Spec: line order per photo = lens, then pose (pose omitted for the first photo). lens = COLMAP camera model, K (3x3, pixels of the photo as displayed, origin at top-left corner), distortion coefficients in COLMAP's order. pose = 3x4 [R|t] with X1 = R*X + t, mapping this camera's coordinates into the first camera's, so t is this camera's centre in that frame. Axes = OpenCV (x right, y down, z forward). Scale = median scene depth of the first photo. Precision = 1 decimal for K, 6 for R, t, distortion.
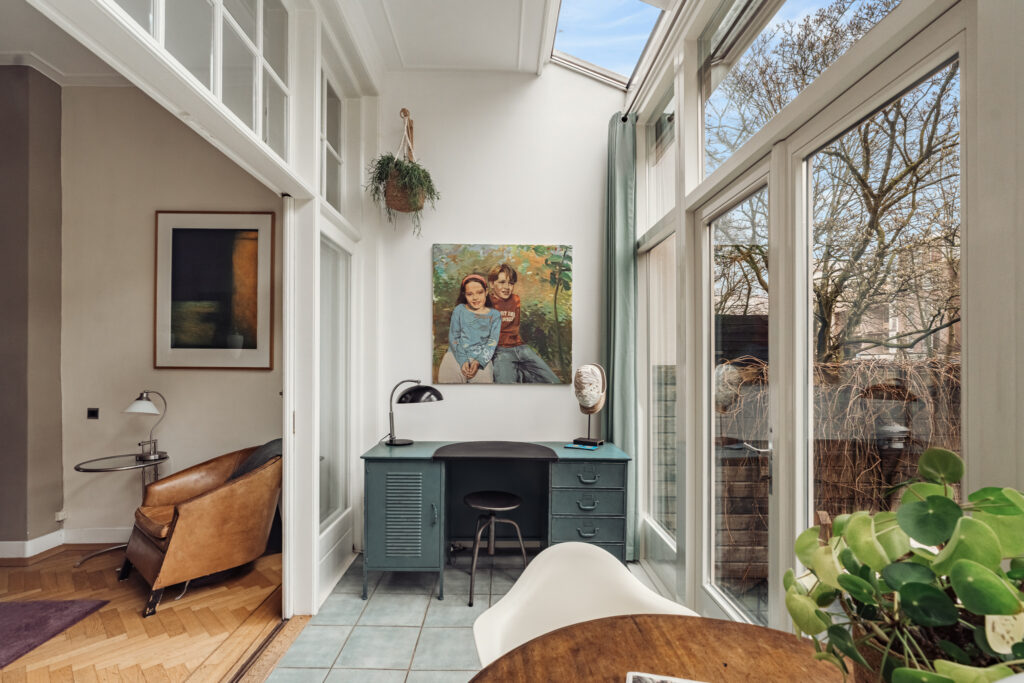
lens RADIAL K [[476.3, 0, 506.2], [0, 476.3, 363.2], [0, 0, 1]] dist [-0.001656, 0.000177]
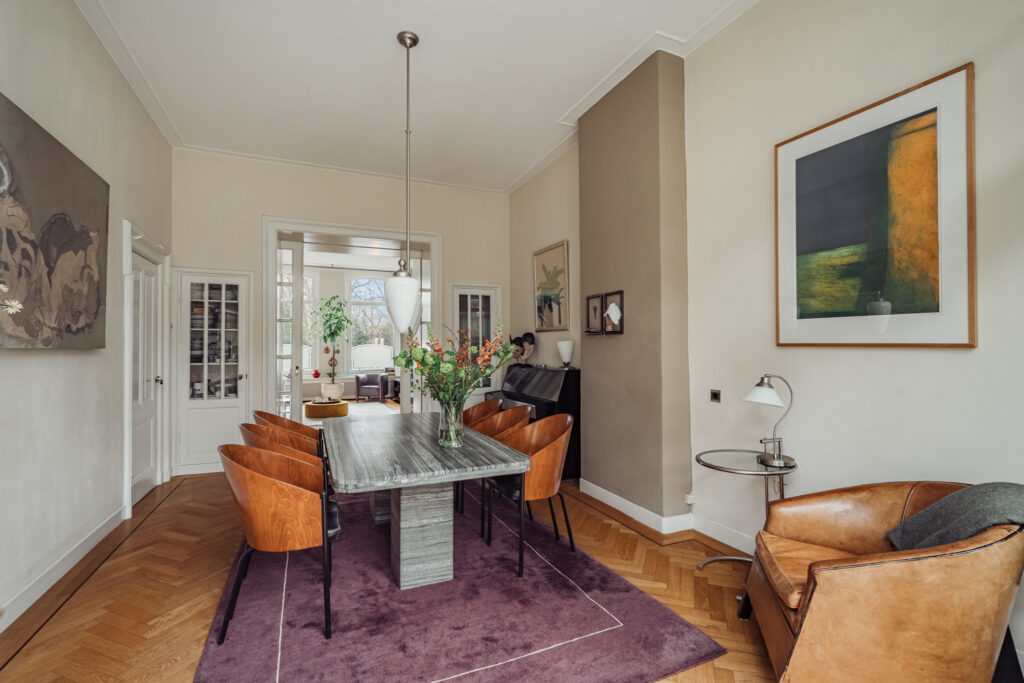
lens RADIAL K [[458.1, 0, 512.0], [0, 458.1, 341.5], [0, 0, 1]] dist [-0.002558, -0.000318]
pose [[0.393900, -0.014040, -0.919046, -0.227590], [0.011753, 0.999879, -0.010238, 0.006248], [0.919078, -0.006769, 0.394017, 0.314549]]
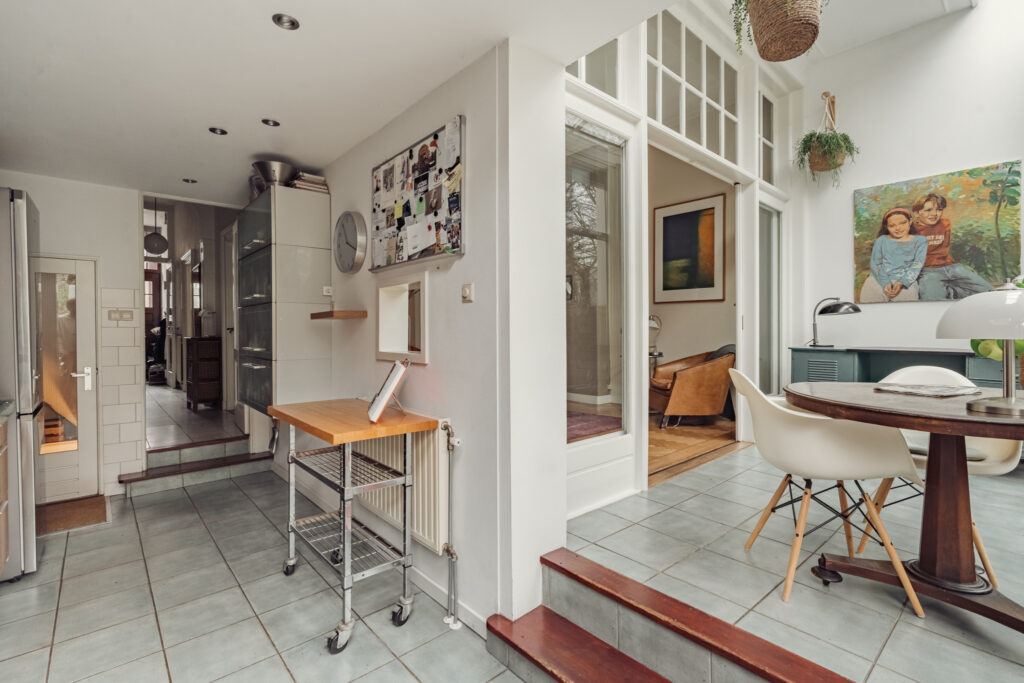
lens RADIAL K [[467.5, 0, 513.8], [0, 467.5, 335.1], [0, 0, 1]] dist [-0.002311, -0.000169]
pose [[0.659387, 0.001118, -0.751803, 0.175928], [0.010832, 0.999881, 0.010987, 0.103272], [0.751725, -0.015388, 0.659297, -0.471417]]
